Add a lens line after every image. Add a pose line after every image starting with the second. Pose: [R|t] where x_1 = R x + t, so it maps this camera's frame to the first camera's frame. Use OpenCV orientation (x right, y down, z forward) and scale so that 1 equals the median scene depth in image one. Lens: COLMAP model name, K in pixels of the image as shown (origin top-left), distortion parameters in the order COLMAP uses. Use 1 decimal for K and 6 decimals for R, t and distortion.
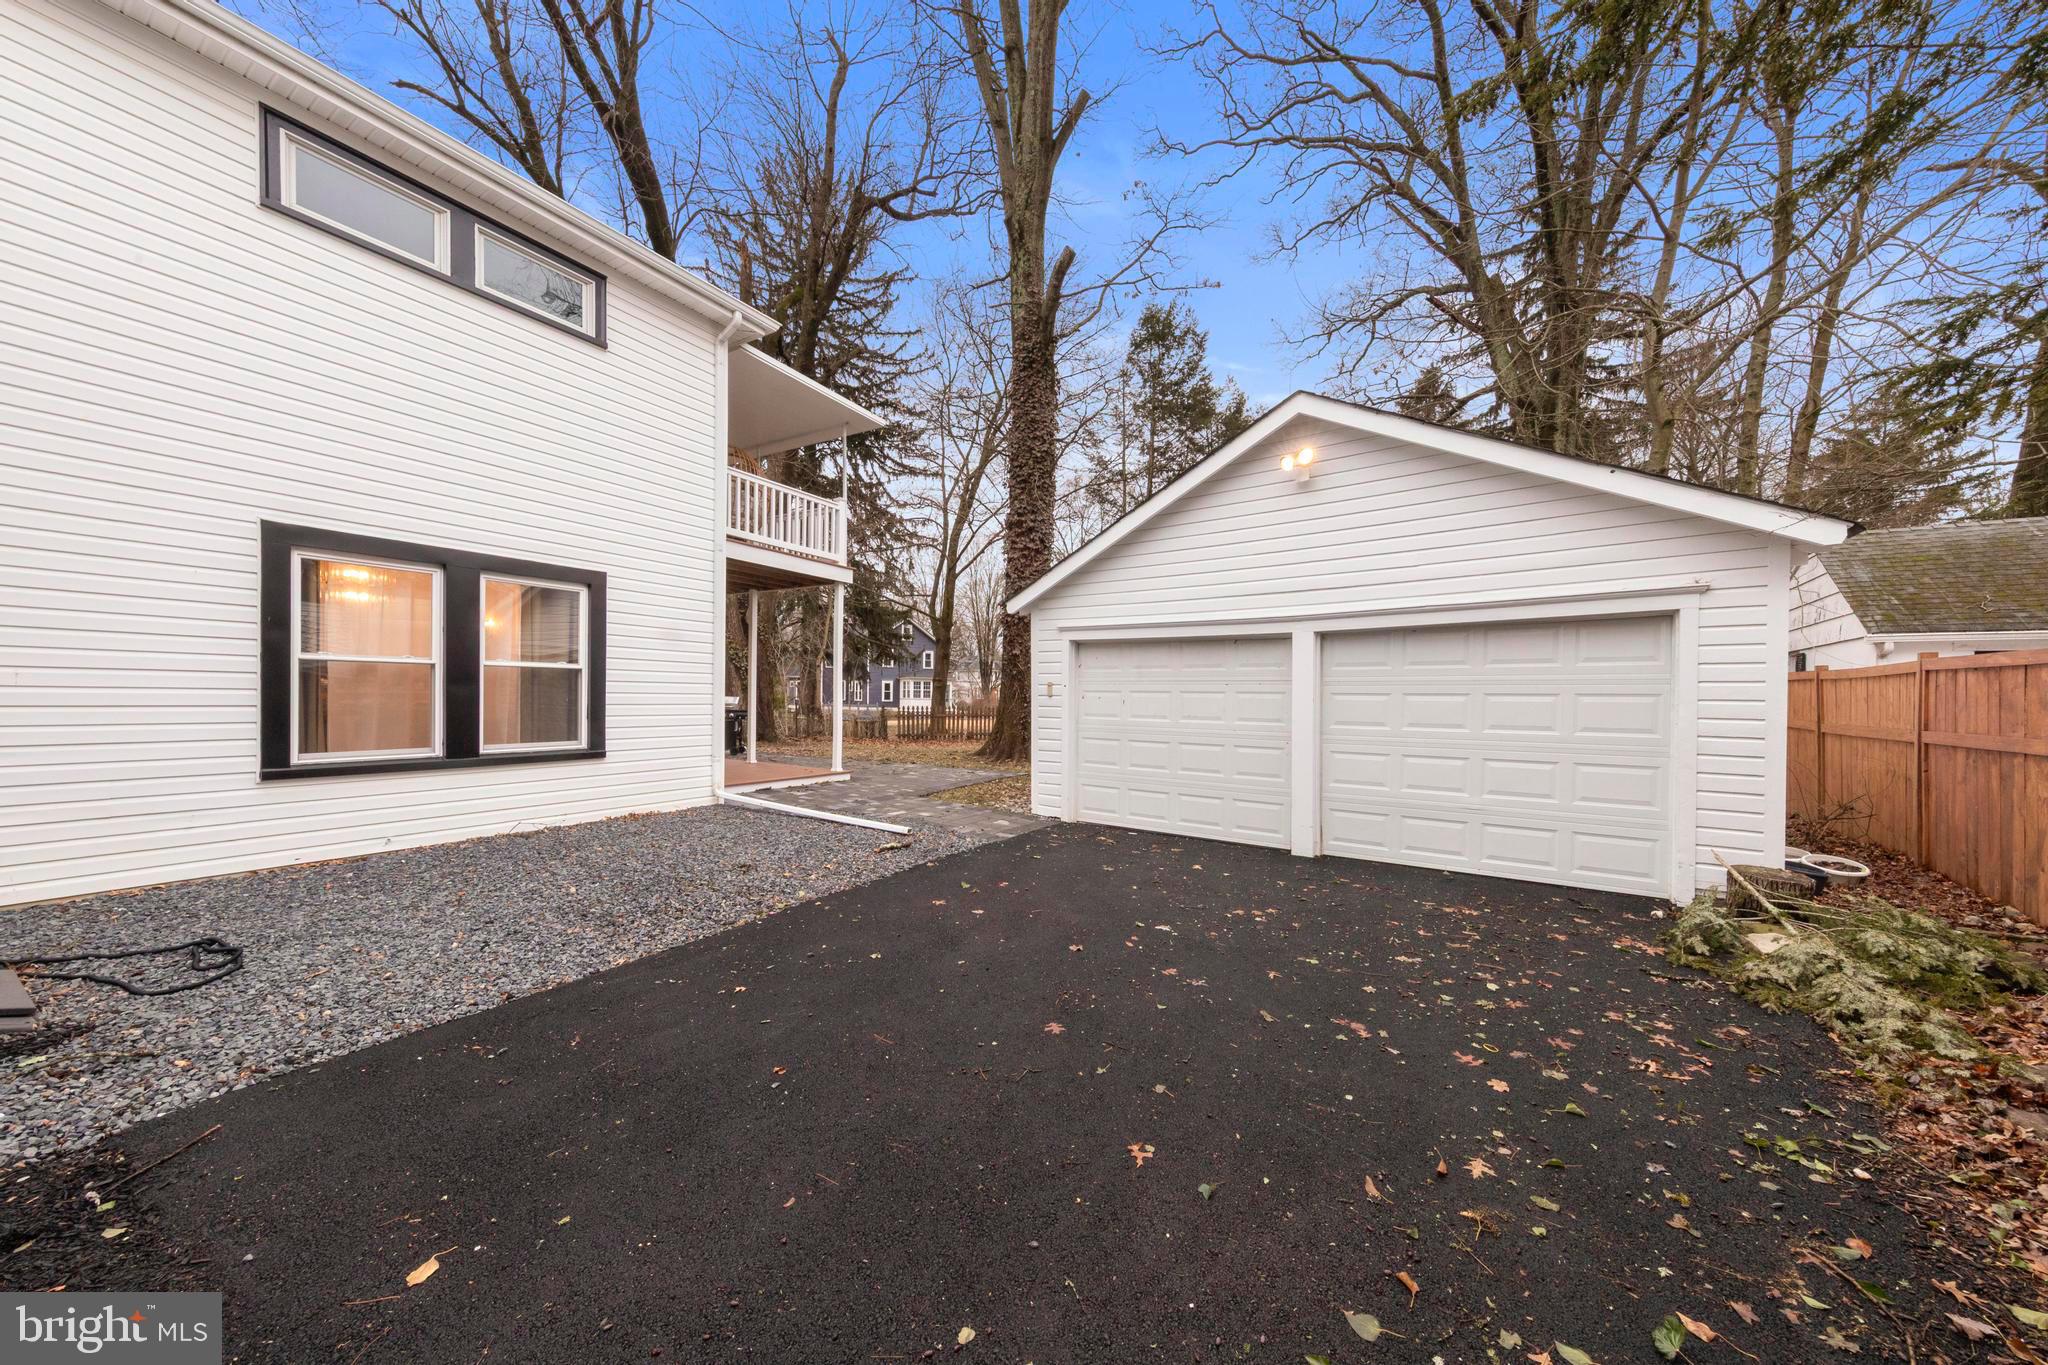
lens RADIAL K [[685.6, 0, 1024.0], [0, 685.6, 682.5], [0, 0, 1]] dist [0.000104, 0.000001]
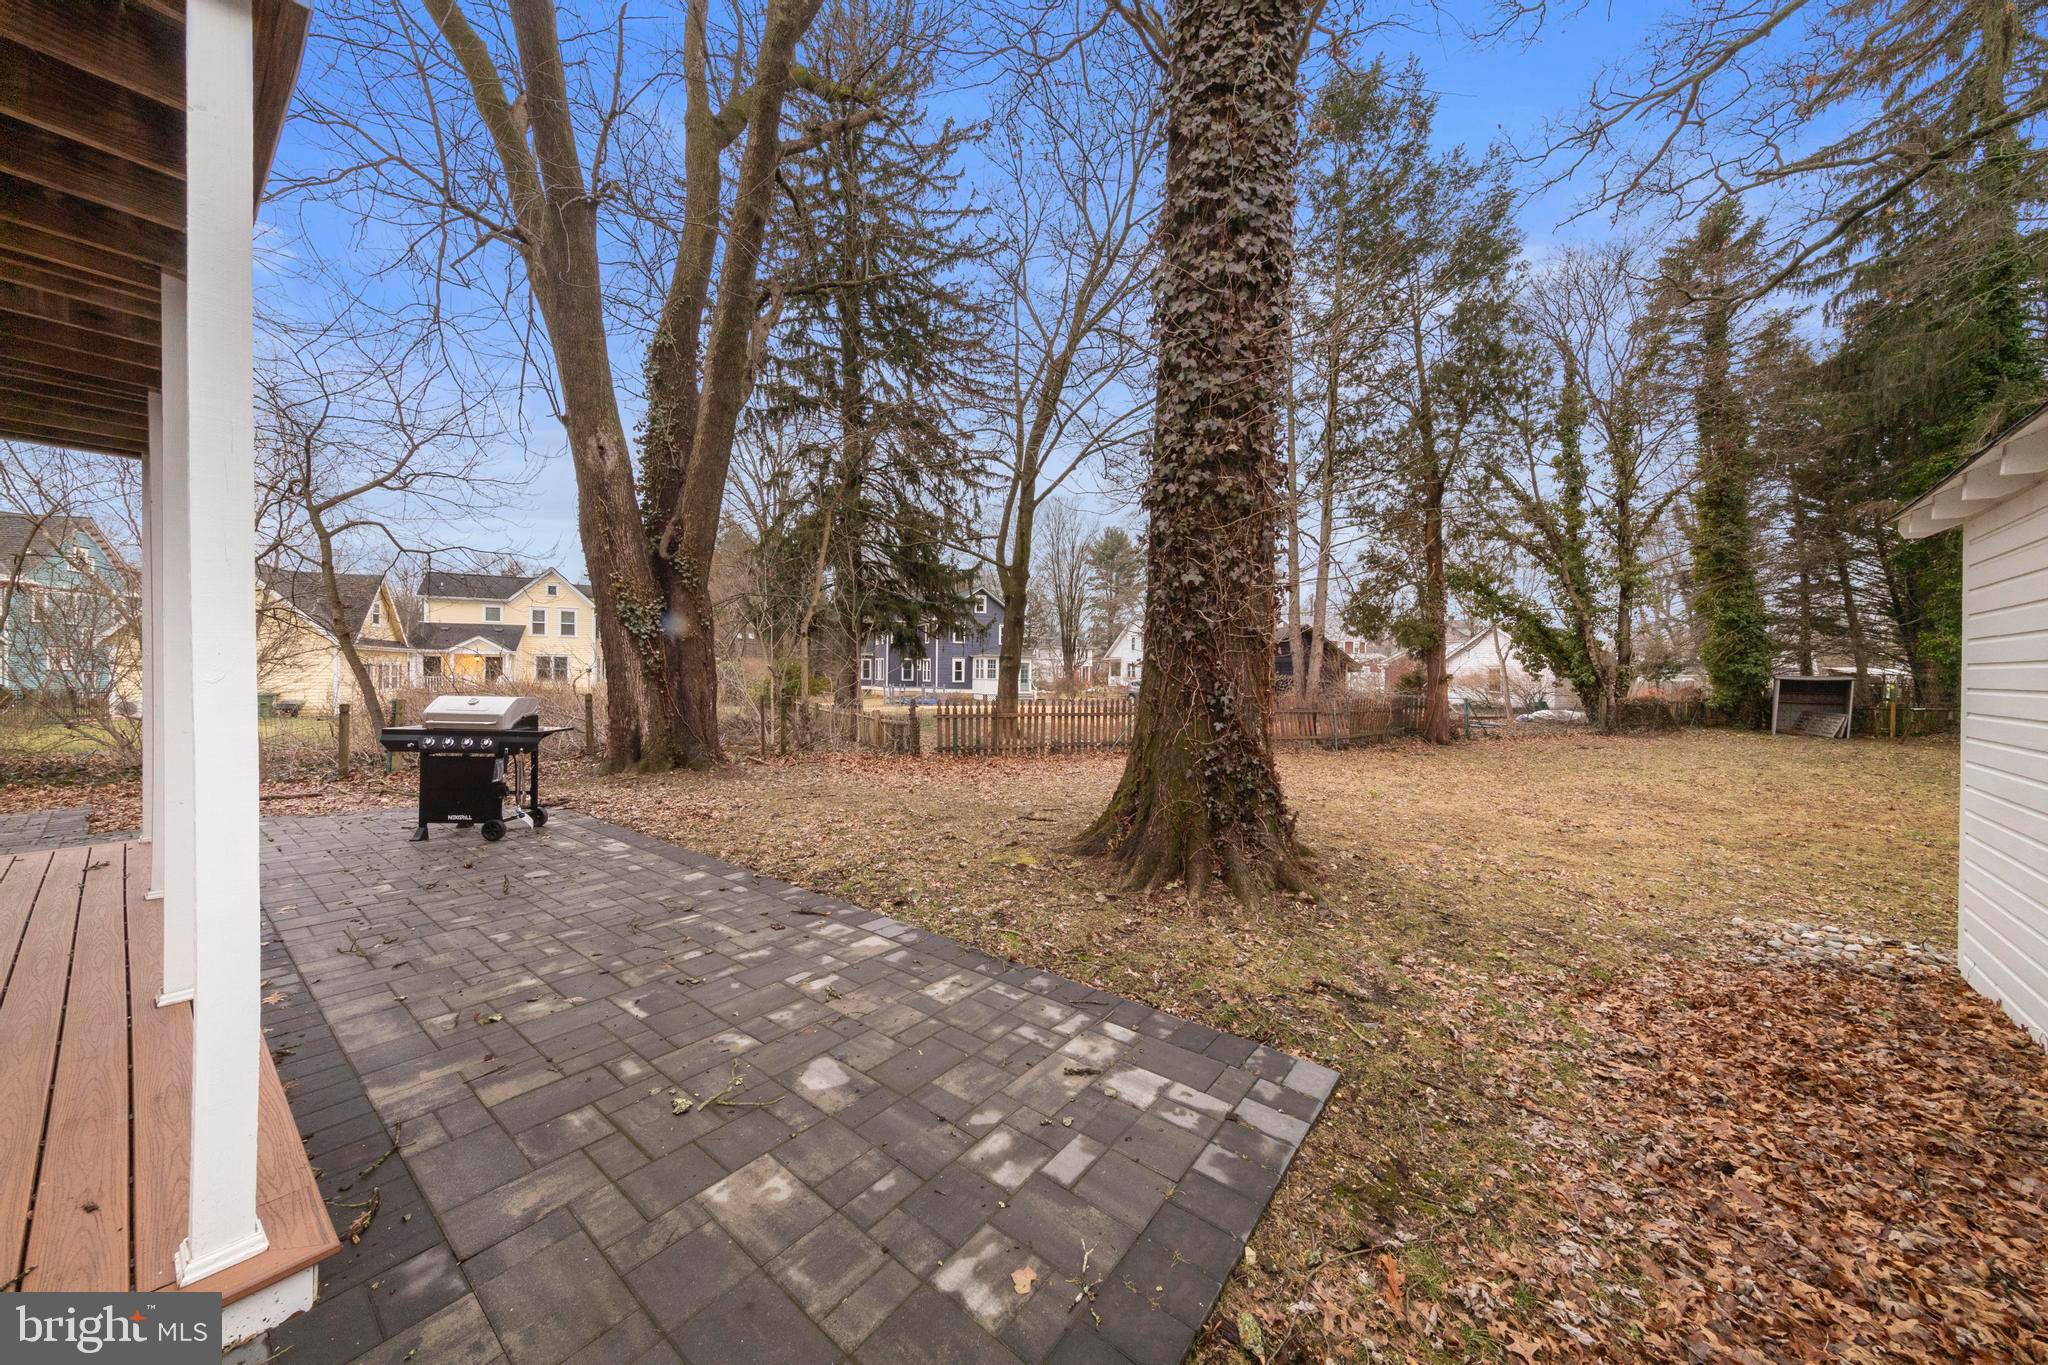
lens RADIAL K [[685.6, 0, 1024.0], [0, 685.6, 682.5], [0, 0, 1]] dist [0.000104, 0.000001]
pose [[0.993102, 0.003368, -0.117205, -0.022829], [0.000378, 0.999490, 0.031931, -0.000181], [0.117253, -0.031755, 0.992594, 0.252007]]
